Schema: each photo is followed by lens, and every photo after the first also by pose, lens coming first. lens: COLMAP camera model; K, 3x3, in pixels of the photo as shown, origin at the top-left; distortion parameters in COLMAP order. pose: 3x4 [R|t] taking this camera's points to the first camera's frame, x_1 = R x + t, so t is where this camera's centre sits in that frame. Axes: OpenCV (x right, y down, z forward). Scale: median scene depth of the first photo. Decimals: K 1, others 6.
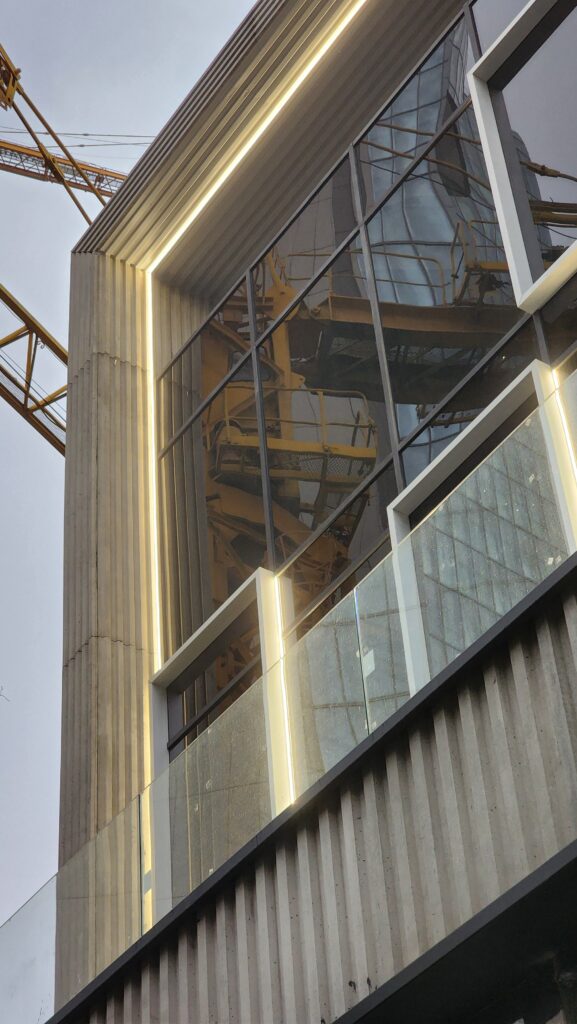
lens RADIAL K [[1937.0, 0, 288.1], [0, 1937.0, 515.0], [0, 0, 1]] dist [-0.360181, 4.142510]
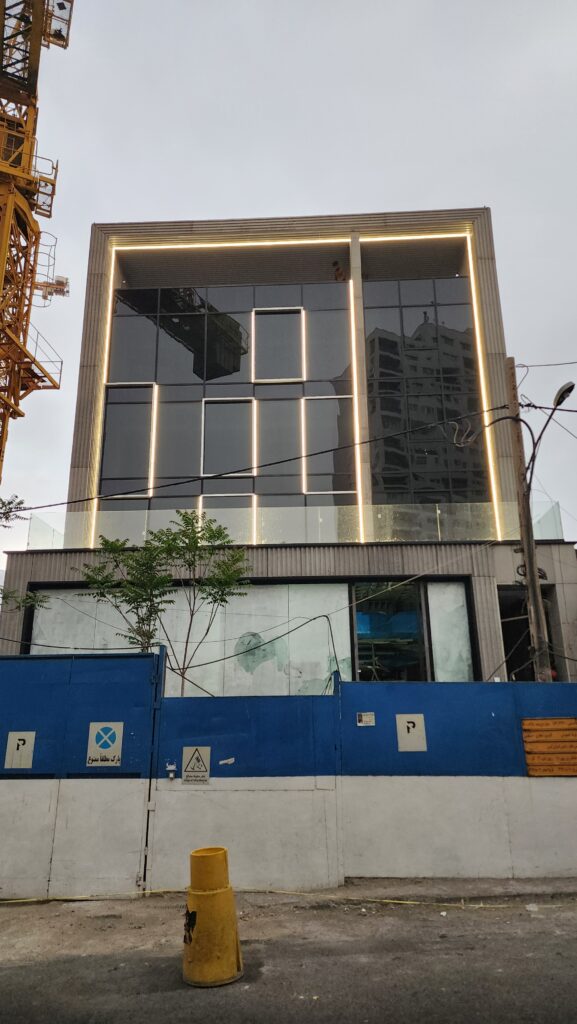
lens RADIAL K [[675.1, 0, 285.4], [0, 675.1, 515.2], [0, 0, 1]] dist [0.059523, -0.058486]
pose [[0.592685, 0.294290, 0.749745, -0.764891], [-0.560979, 0.818780, 0.122075, -0.069340], [-0.577951, -0.492943, 0.650369, -0.222414]]
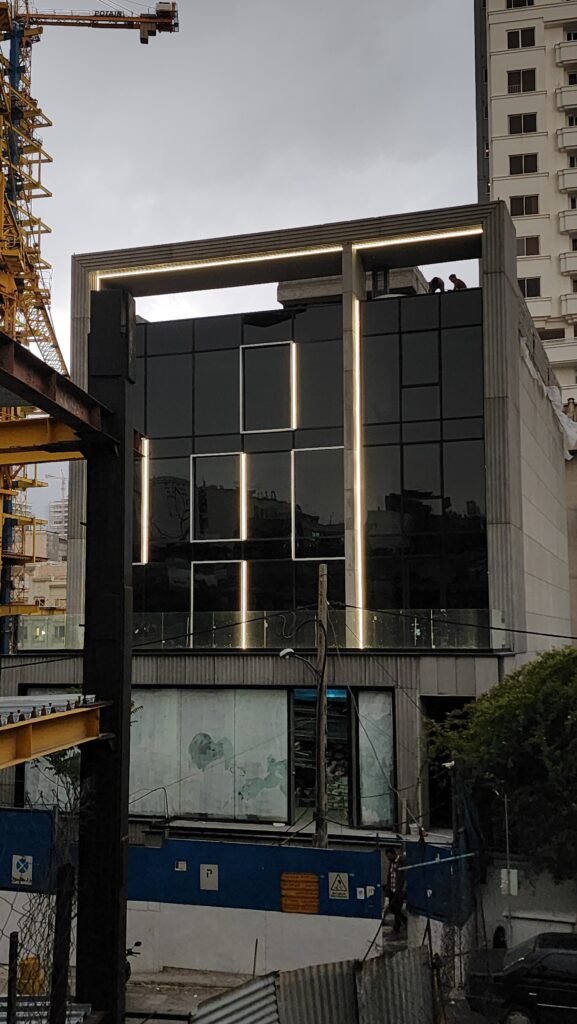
lens RADIAL K [[1111.7, 0, 288.5], [0, 1111.7, 512.0], [0, 0, 1]] dist [0.160996, -0.399441]
pose [[0.792330, 0.126051, 0.596929, -1.005218], [-0.440942, 0.794517, 0.417507, -0.844095], [-0.421643, -0.594015, 0.685101, -0.696976]]
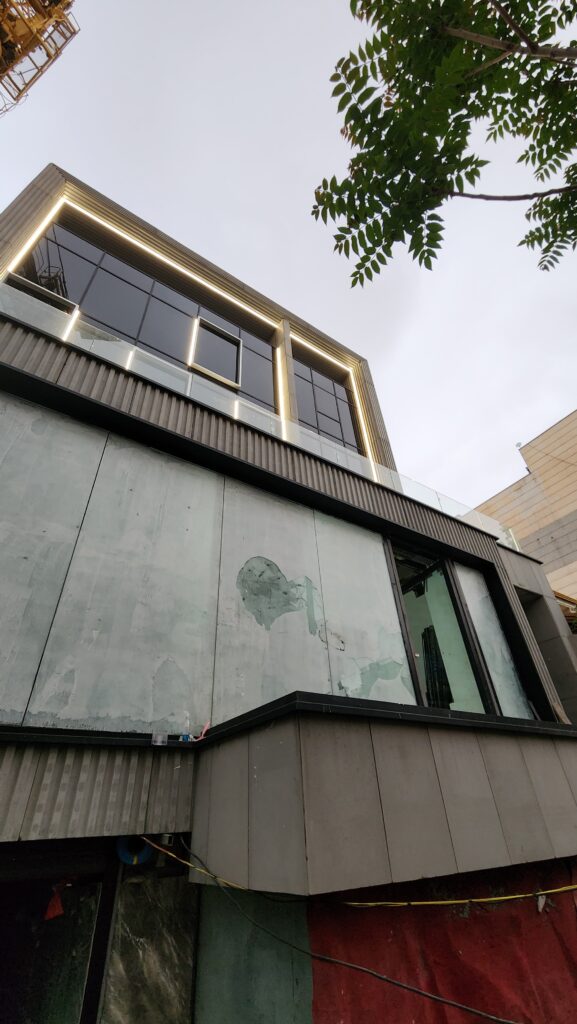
lens RADIAL K [[421.4, 0, 290.0], [0, 421.4, 514.4], [0, 0, 1]] dist [-0.000543, 0.000058]
pose [[0.008023, 0.646164, 0.763156, -0.303718], [-0.633561, 0.593740, -0.496059, 0.336721], [-0.773652, -0.479526, 0.414148, 0.207480]]
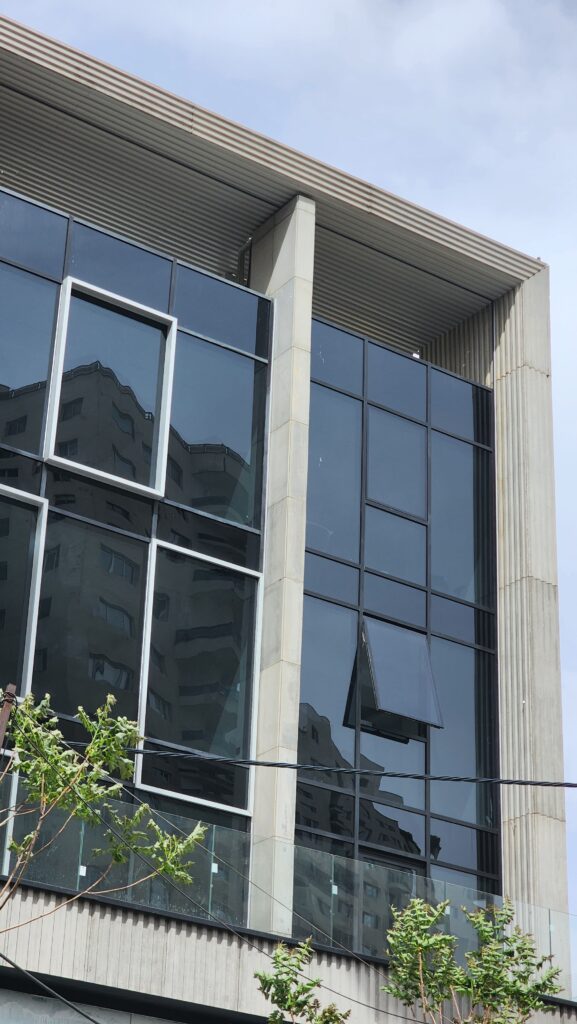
lens RADIAL K [[1937.0, 0, 288.1], [0, 1937.0, 515.0], [0, 0, 1]] dist [-0.360181, 4.142510]
pose [[-0.009614, 0.507737, 0.861459, -1.106985], [-0.704191, 0.608207, -0.366331, 0.334098], [-0.709945, -0.610154, 0.351696, 0.133545]]
